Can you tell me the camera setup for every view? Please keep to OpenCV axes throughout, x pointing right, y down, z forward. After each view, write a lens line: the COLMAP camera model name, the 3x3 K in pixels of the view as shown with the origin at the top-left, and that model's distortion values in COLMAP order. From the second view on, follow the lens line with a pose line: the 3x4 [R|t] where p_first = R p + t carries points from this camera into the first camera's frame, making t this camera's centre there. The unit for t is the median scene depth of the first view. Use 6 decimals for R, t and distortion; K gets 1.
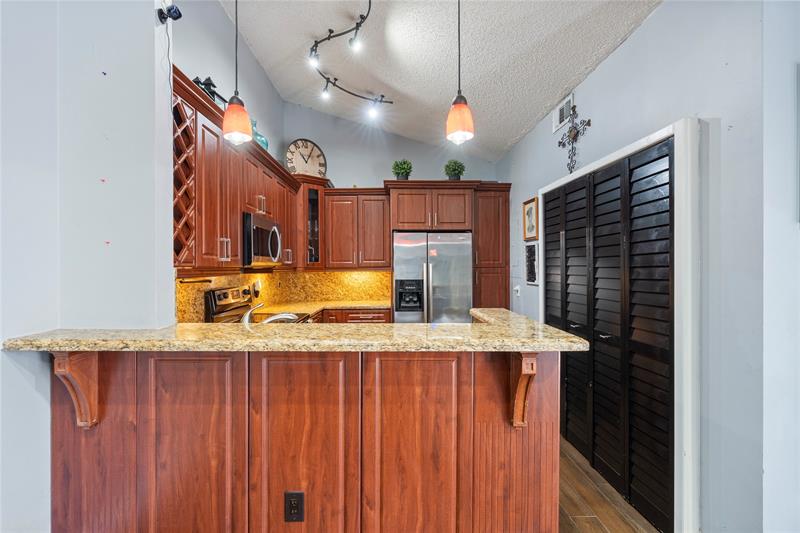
lens RADIAL K [[363.6, 0, 397.3], [0, 363.6, 268.5], [0, 0, 1]] dist [-0.010319, 0.002409]
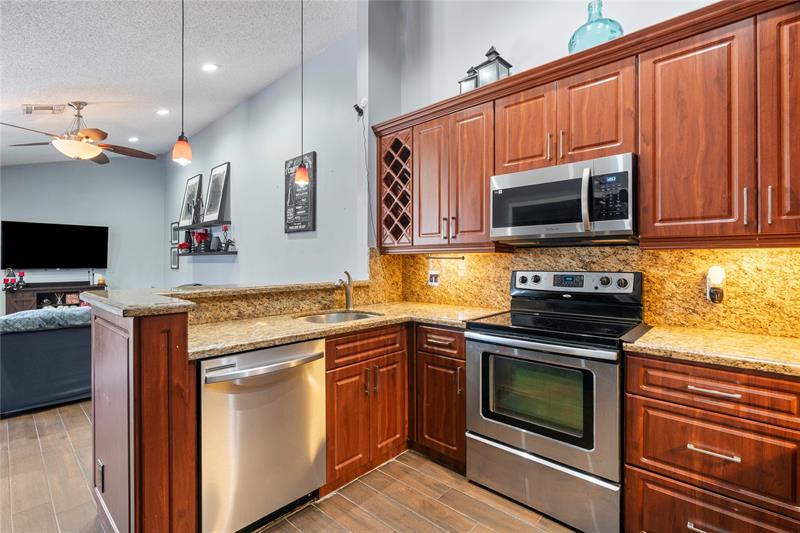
lens RADIAL K [[363.6, 0, 395.0], [0, 363.6, 262.6], [0, 0, 1]] dist [-0.010319, 0.002409]
pose [[-0.694364, 0.006398, -0.719595, 0.217860], [-0.000406, 0.999957, 0.009282, 0.021653], [0.719624, 0.006737, -0.694332, 0.921529]]
